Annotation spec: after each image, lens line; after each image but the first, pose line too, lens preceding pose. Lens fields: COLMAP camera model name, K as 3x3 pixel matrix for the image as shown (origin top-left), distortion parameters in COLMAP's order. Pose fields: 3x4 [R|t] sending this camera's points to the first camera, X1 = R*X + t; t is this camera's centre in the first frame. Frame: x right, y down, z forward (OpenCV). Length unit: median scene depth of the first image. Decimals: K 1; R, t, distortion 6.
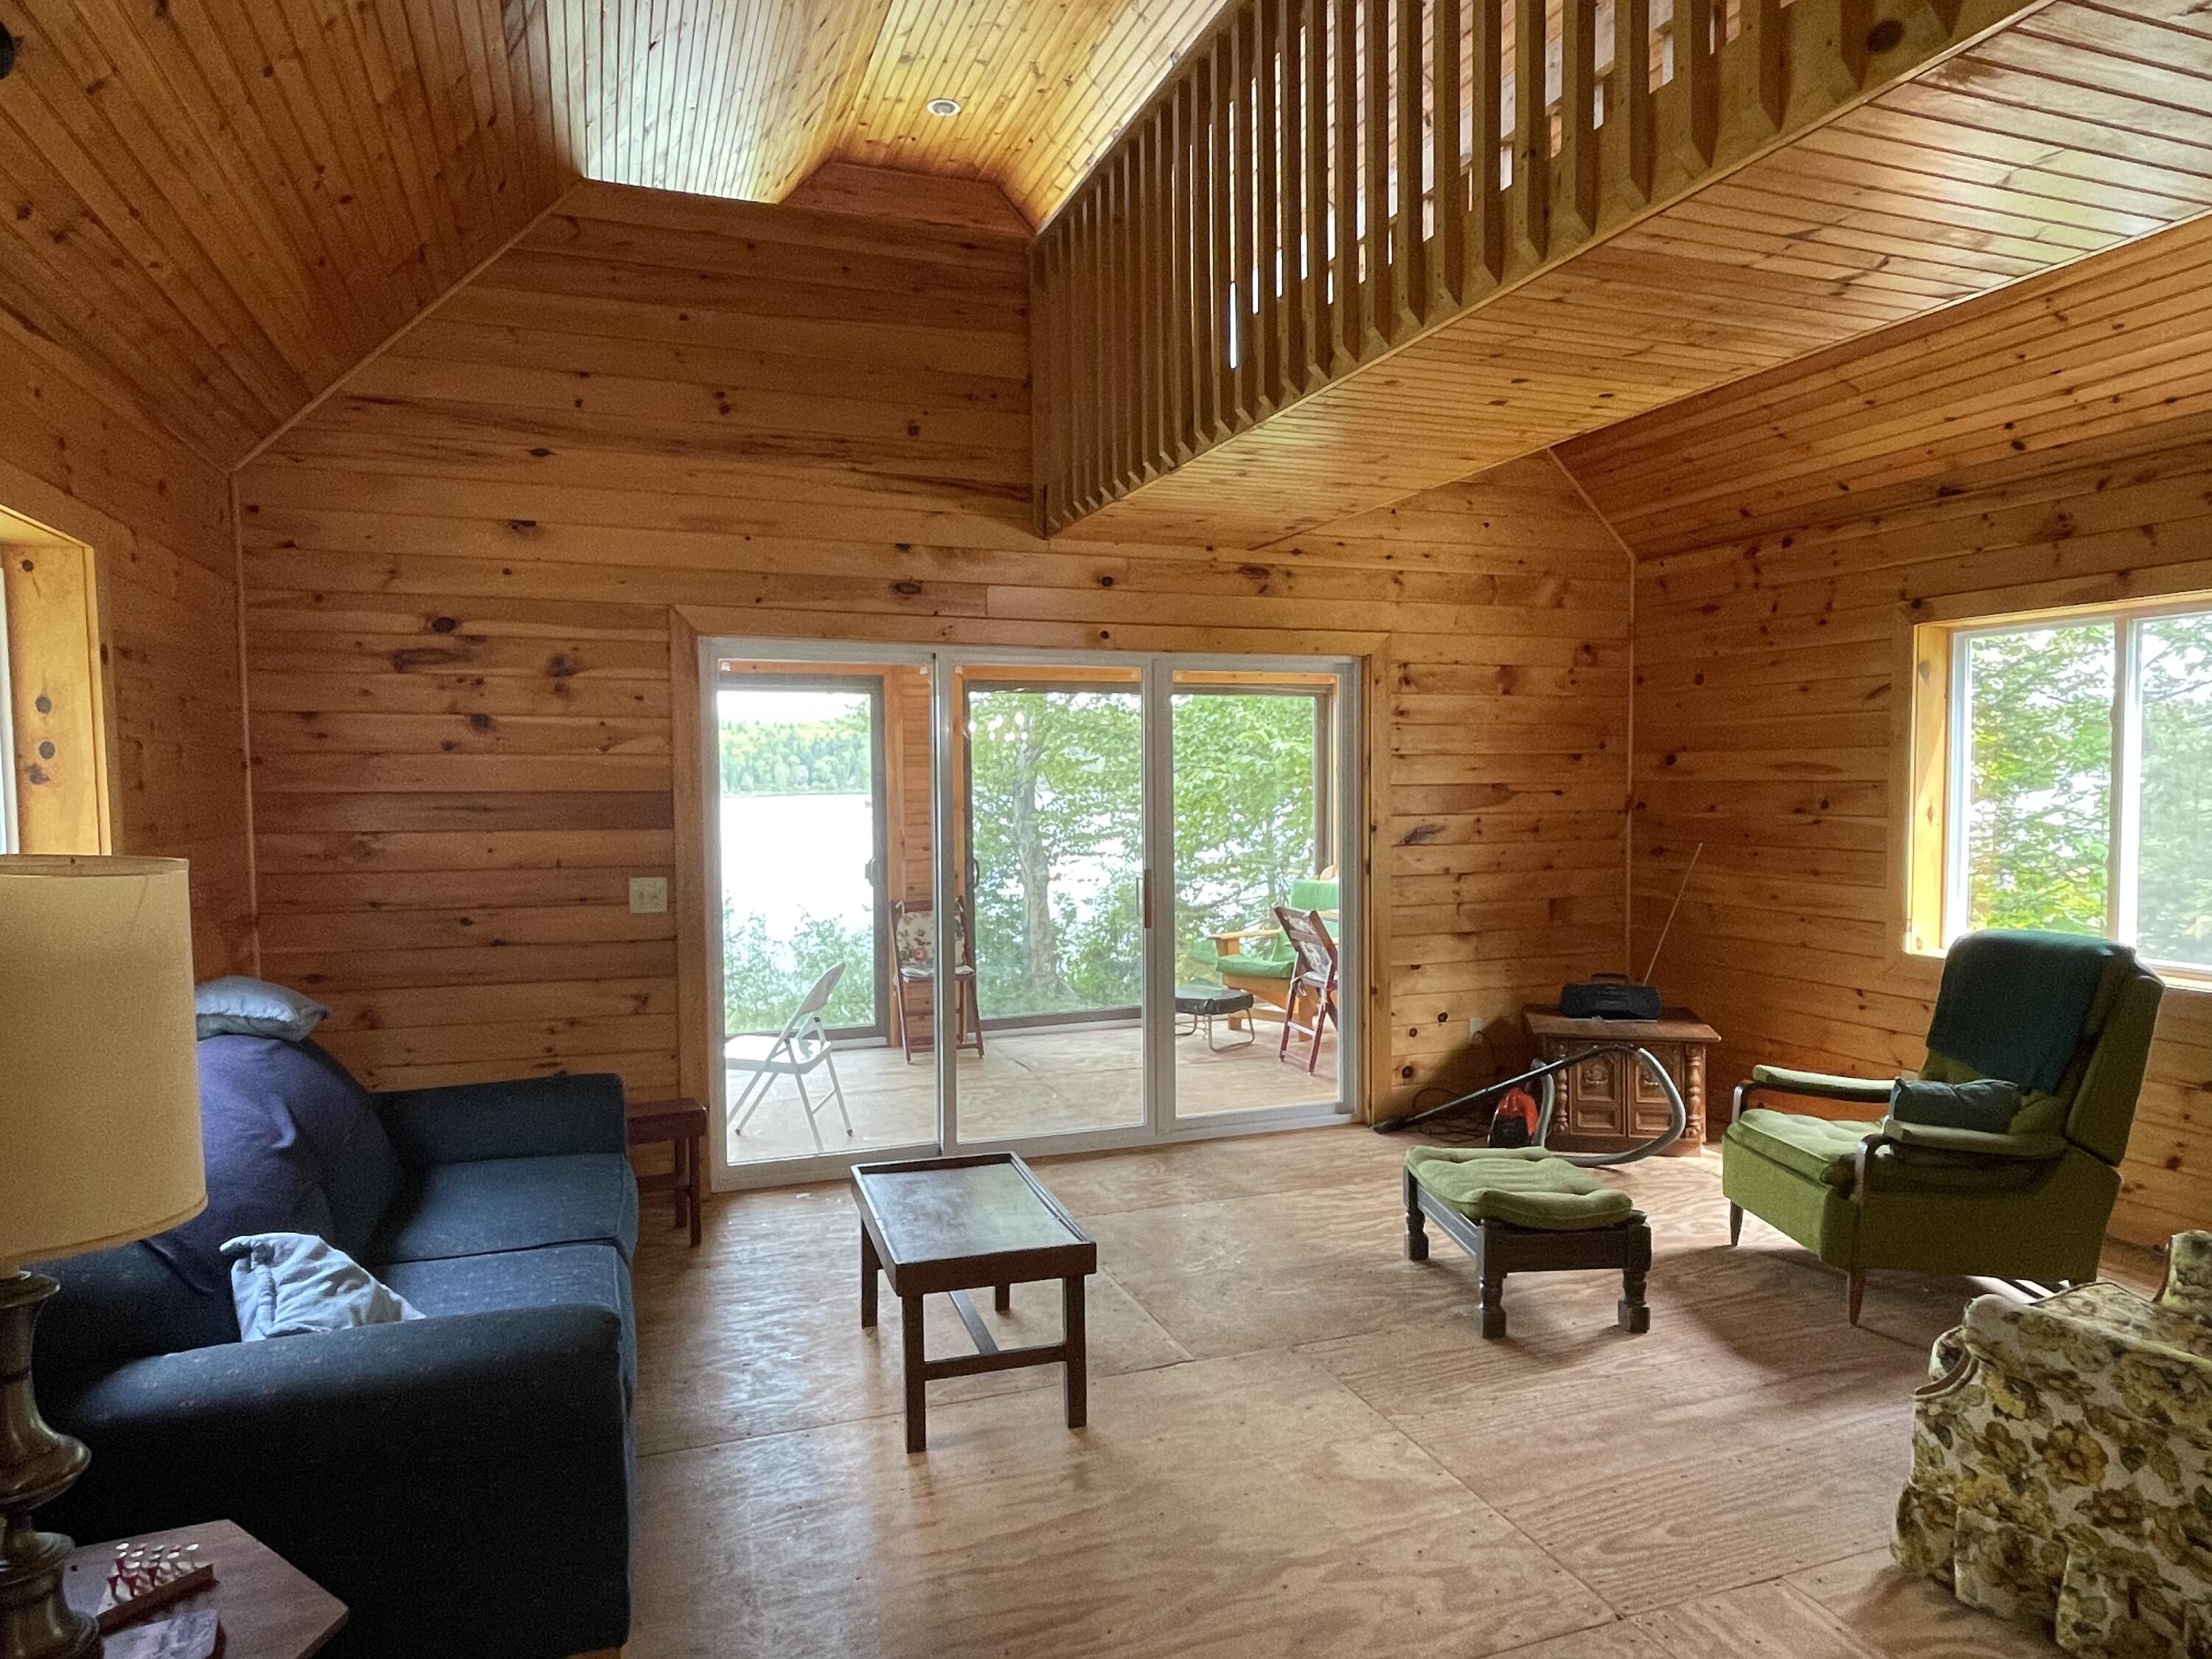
lens RADIAL K [[1356.1, 0, 1087.7], [0, 1356.1, 825.2], [0, 0, 1]] dist [0.014329, -0.006164]
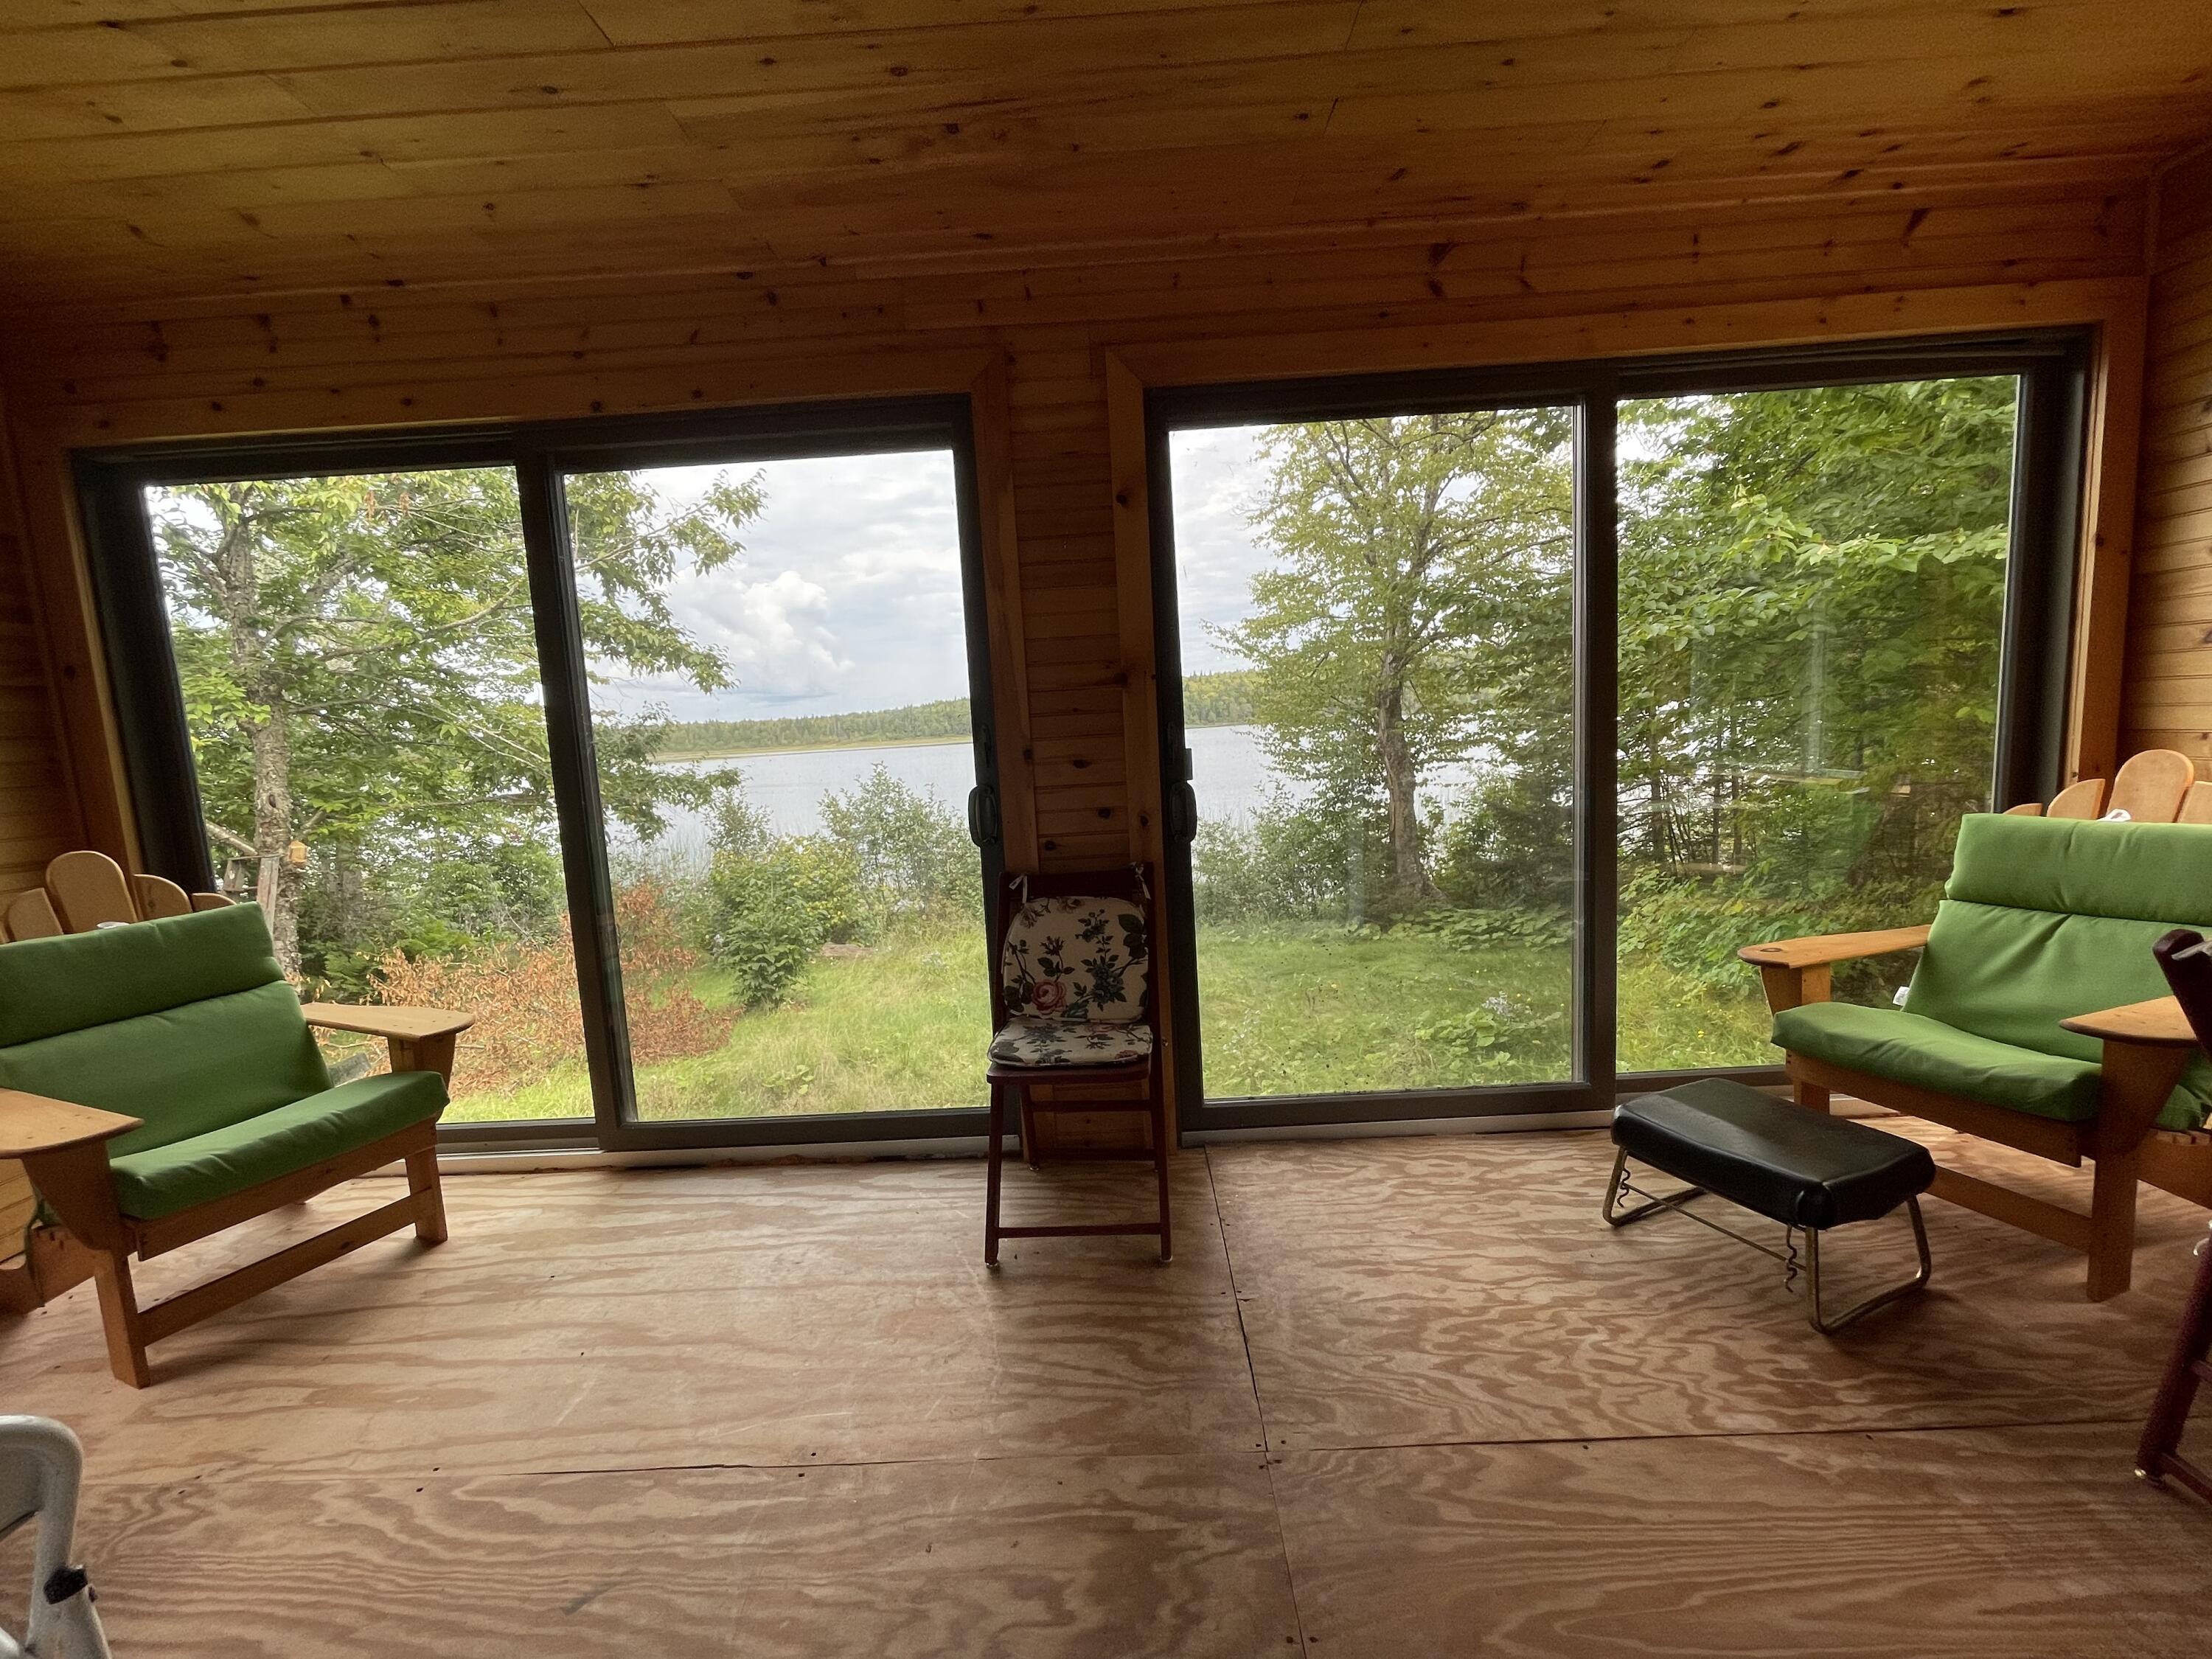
lens RADIAL K [[918.7, 0, 1095.5], [0, 918.7, 833.2], [0, 0, 1]] dist [0.000363, -0.000049]
pose [[0.930637, 0.002474, -0.365935, 0.006990], [0.032877, 0.995368, 0.090341, 0.017785], [0.364464, -0.096106, 0.926245, 0.980498]]
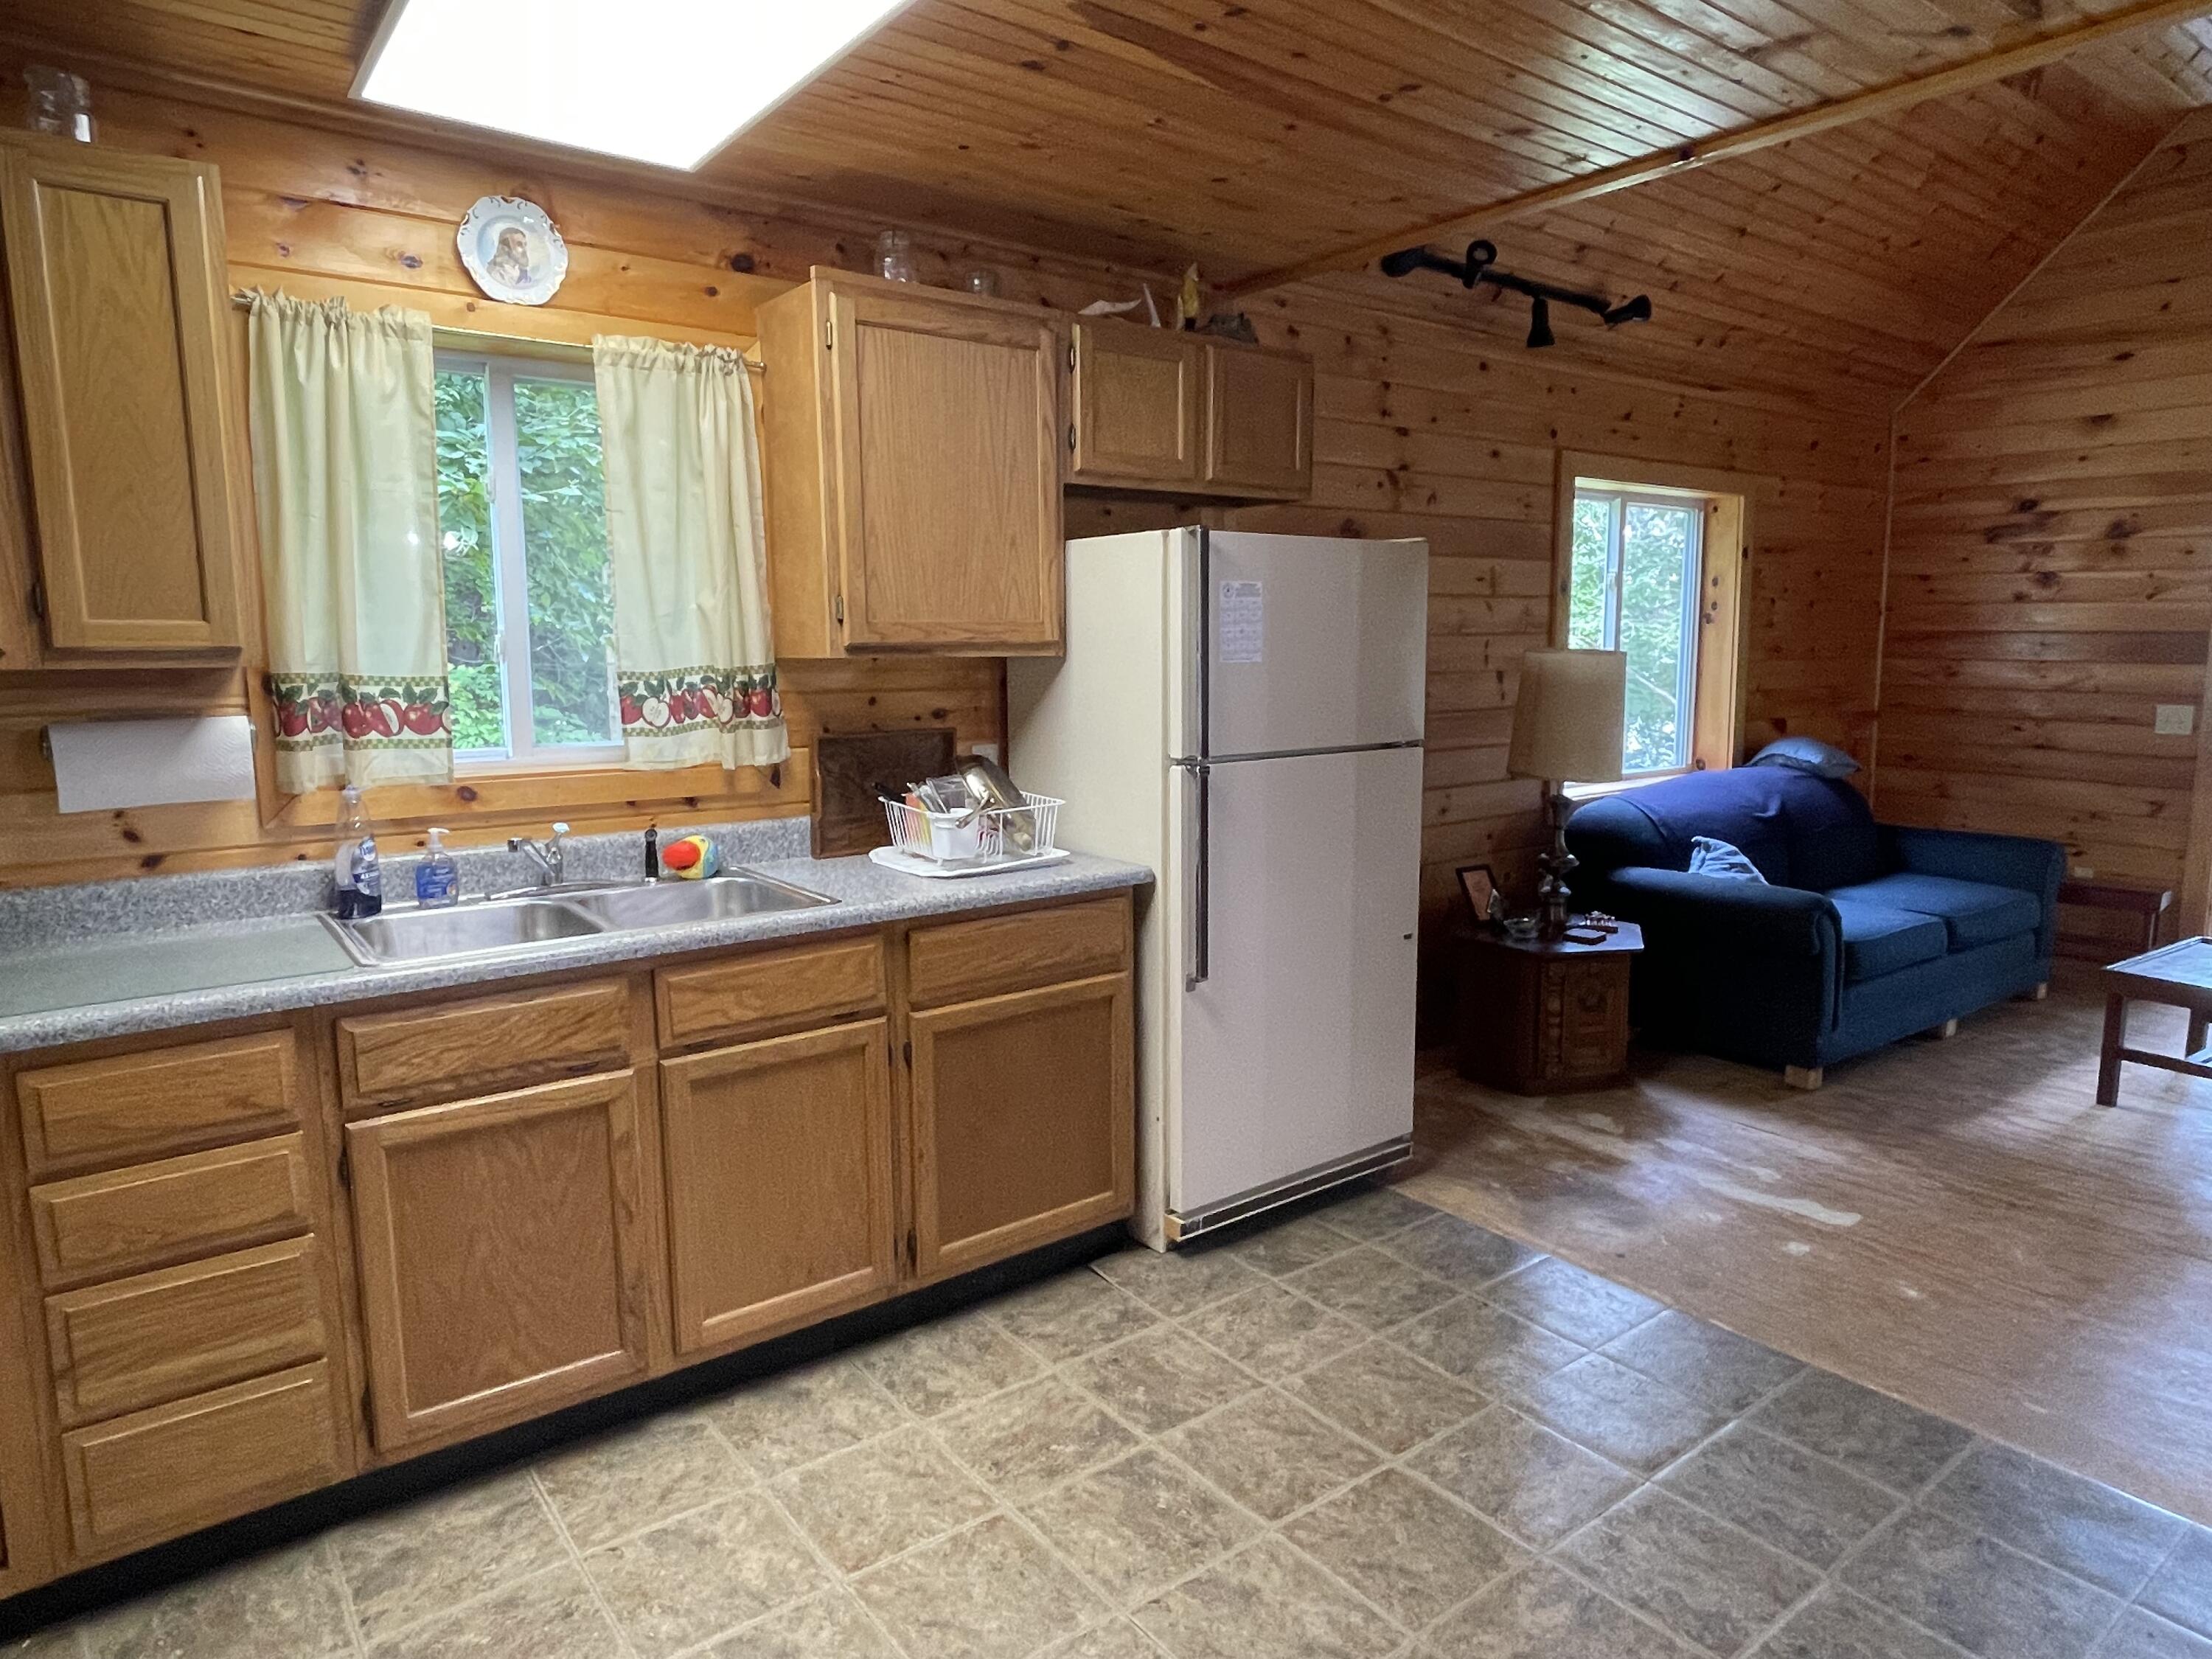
lens RADIAL K [[1348.6, 0, 1107.7], [0, 1348.6, 826.4], [0, 0, 1]] dist [-0.001394, -0.005687]
pose [[0.293805, 0.142662, -0.945159, 0.466047], [-0.033363, 0.989728, 0.139018, 0.009746], [0.955283, -0.009310, 0.295546, -0.216787]]
